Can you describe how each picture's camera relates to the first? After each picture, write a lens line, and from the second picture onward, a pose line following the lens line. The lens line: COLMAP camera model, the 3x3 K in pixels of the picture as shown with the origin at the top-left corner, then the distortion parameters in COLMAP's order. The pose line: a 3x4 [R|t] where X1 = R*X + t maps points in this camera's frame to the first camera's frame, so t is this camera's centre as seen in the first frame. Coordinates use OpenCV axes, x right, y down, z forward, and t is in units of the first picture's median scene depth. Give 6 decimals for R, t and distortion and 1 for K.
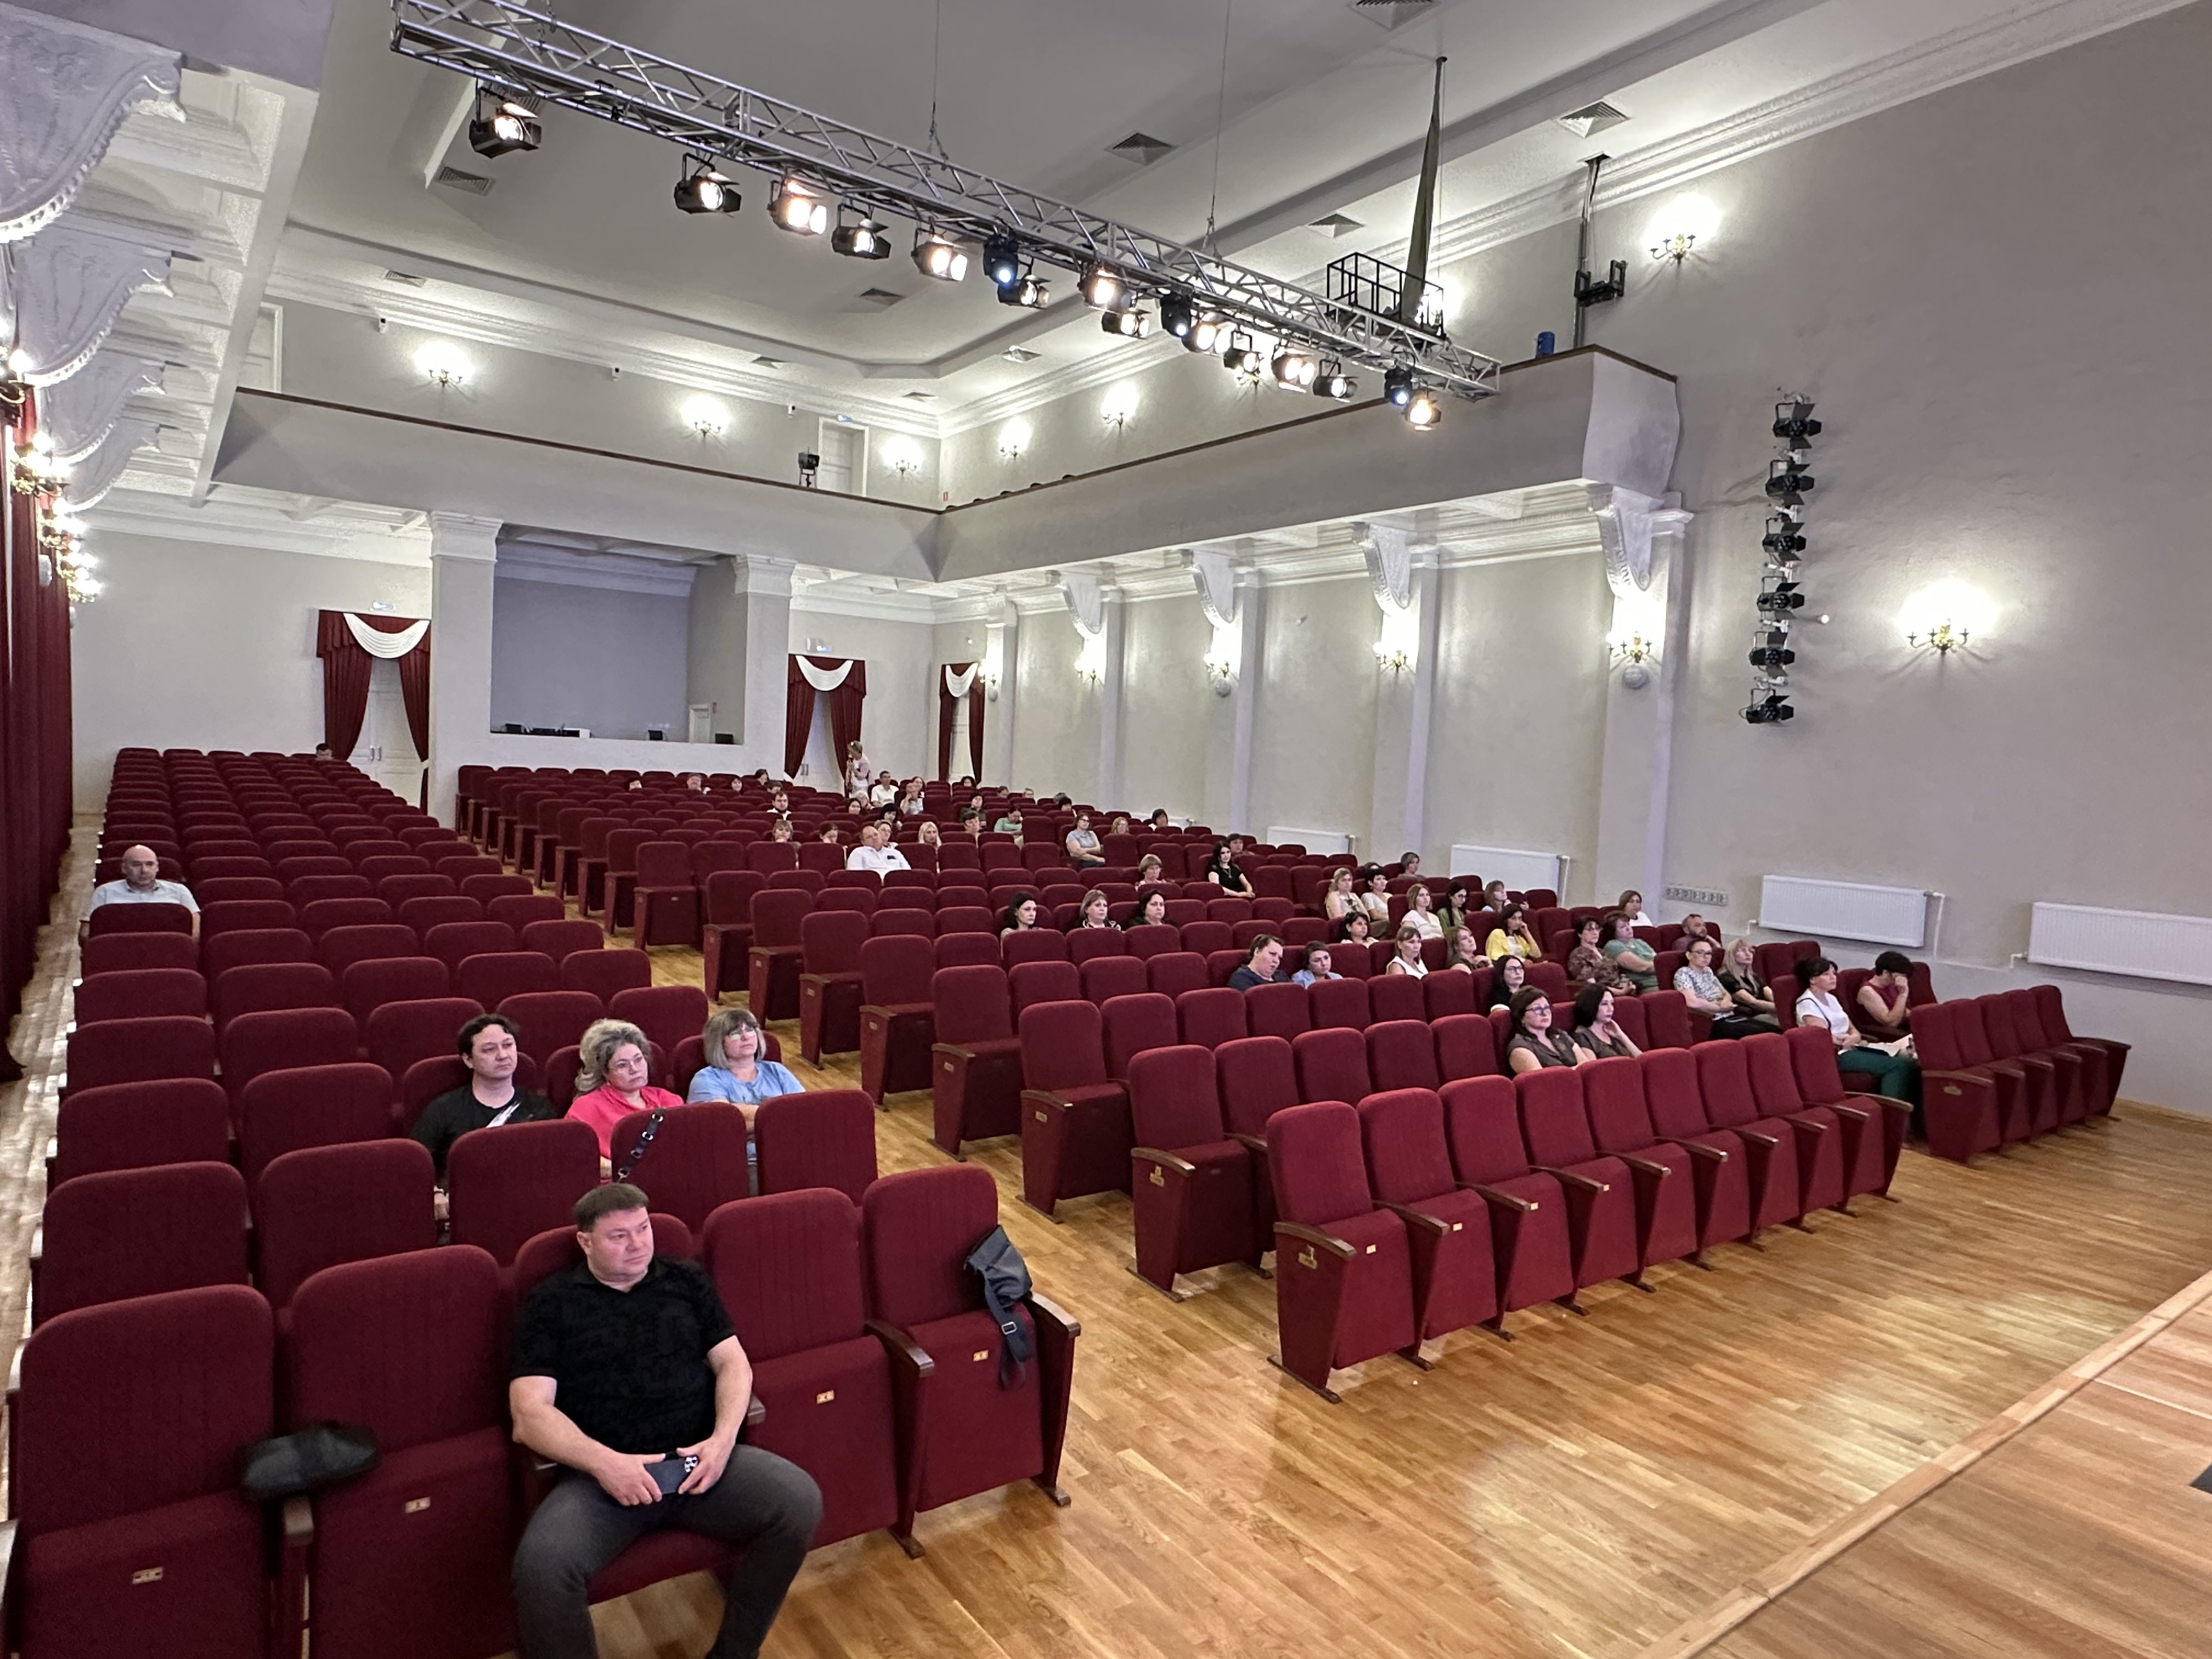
lens RADIAL K [[1279.4, 0, 1105.7], [0, 1279.4, 821.4], [0, 0, 1]] dist [0.021083, -0.001670]
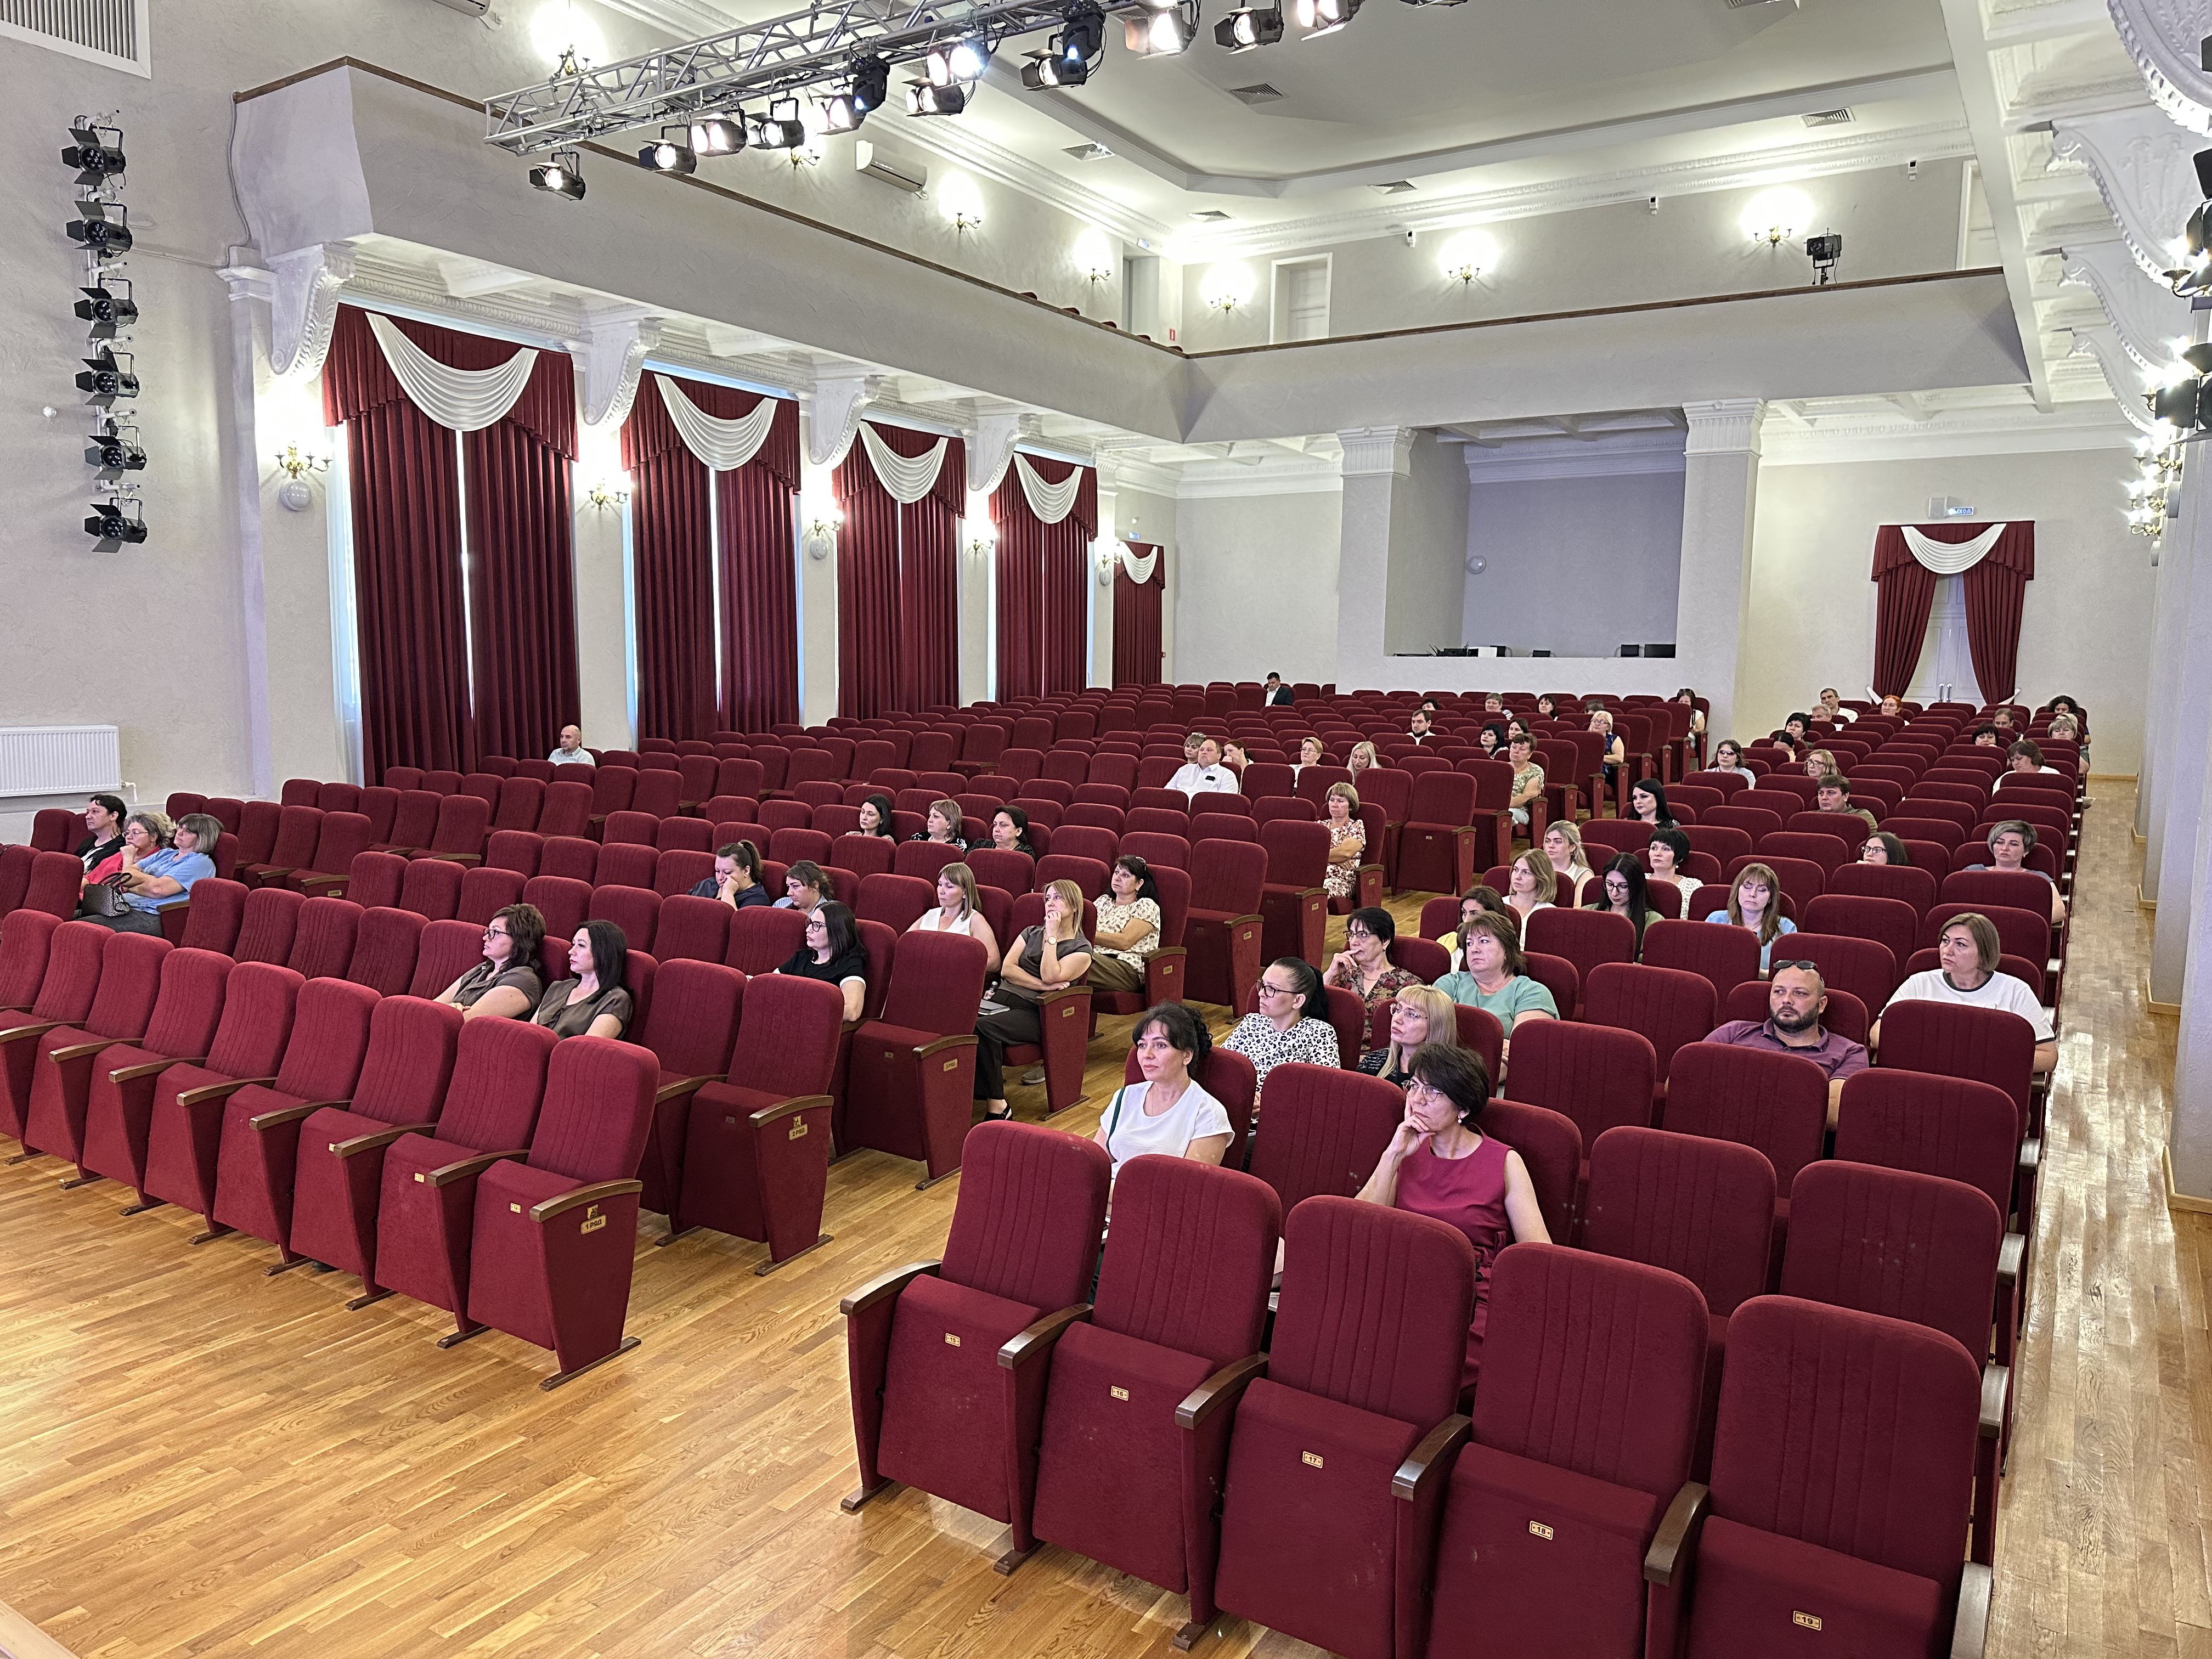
lens RADIAL K [[1537.9, 0, 1103.5], [0, 1537.9, 832.2], [0, 0, 1]] dist [0.093494, -0.013319]
pose [[0.339559, 0.074237, -0.937650, 0.797930], [-0.049107, 0.996920, 0.061147, 0.005121], [0.939302, 0.025282, 0.342159, 0.605748]]
